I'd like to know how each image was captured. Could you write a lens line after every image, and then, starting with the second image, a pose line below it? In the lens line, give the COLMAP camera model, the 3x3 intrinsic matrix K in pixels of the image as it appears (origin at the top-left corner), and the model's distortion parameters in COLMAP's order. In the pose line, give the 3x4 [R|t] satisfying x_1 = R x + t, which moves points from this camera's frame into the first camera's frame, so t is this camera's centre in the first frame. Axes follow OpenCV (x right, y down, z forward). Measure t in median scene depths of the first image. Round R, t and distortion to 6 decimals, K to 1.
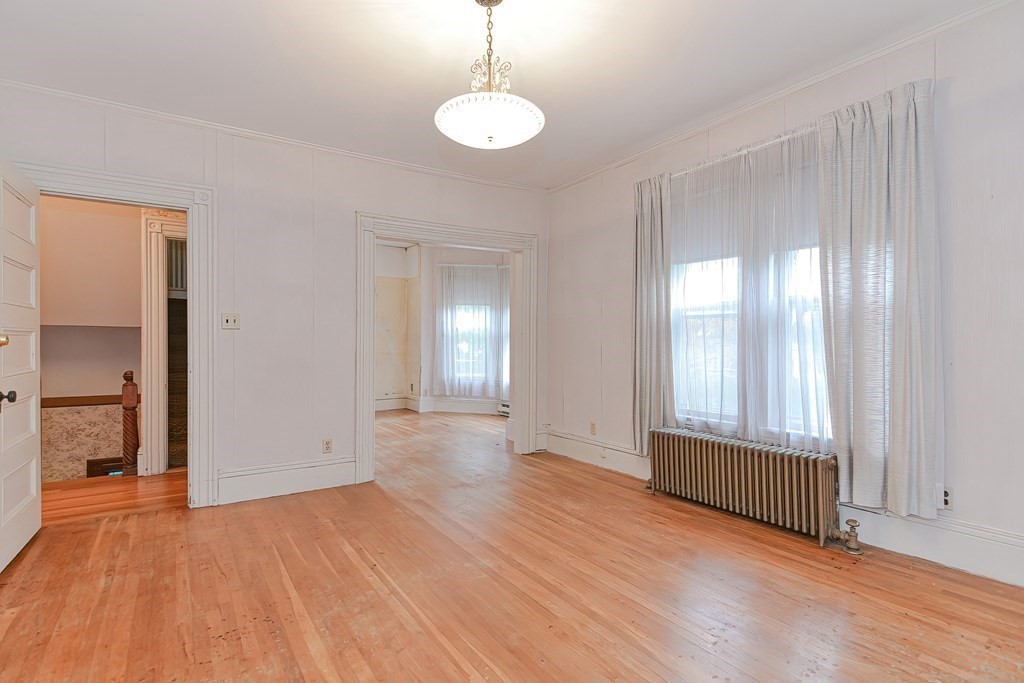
lens RADIAL K [[494.2, 0, 505.0], [0, 494.2, 338.8], [0, 0, 1]] dist [-0.003761, -0.000501]
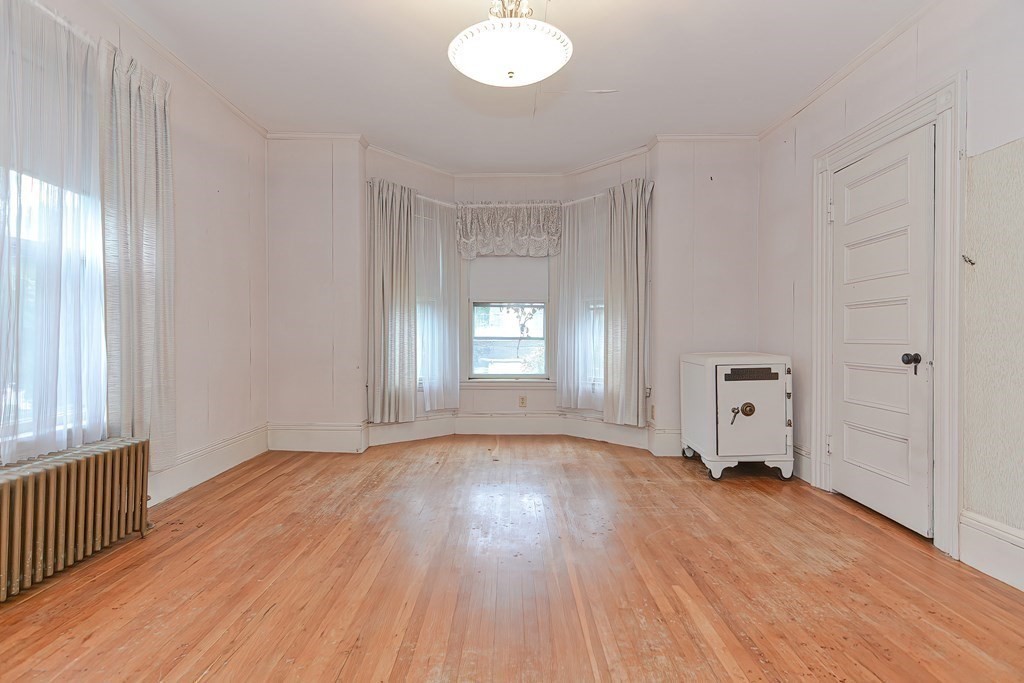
lens RADIAL K [[494.2, 0, 505.8], [0, 494.2, 333.7], [0, 0, 1]] dist [-0.003761, -0.000501]
pose [[-0.828993, 0.003039, 0.559251, -0.428993], [-0.001287, 0.999972, -0.007342, 0.059102], [-0.559258, -0.006806, -0.828966, 1.435352]]
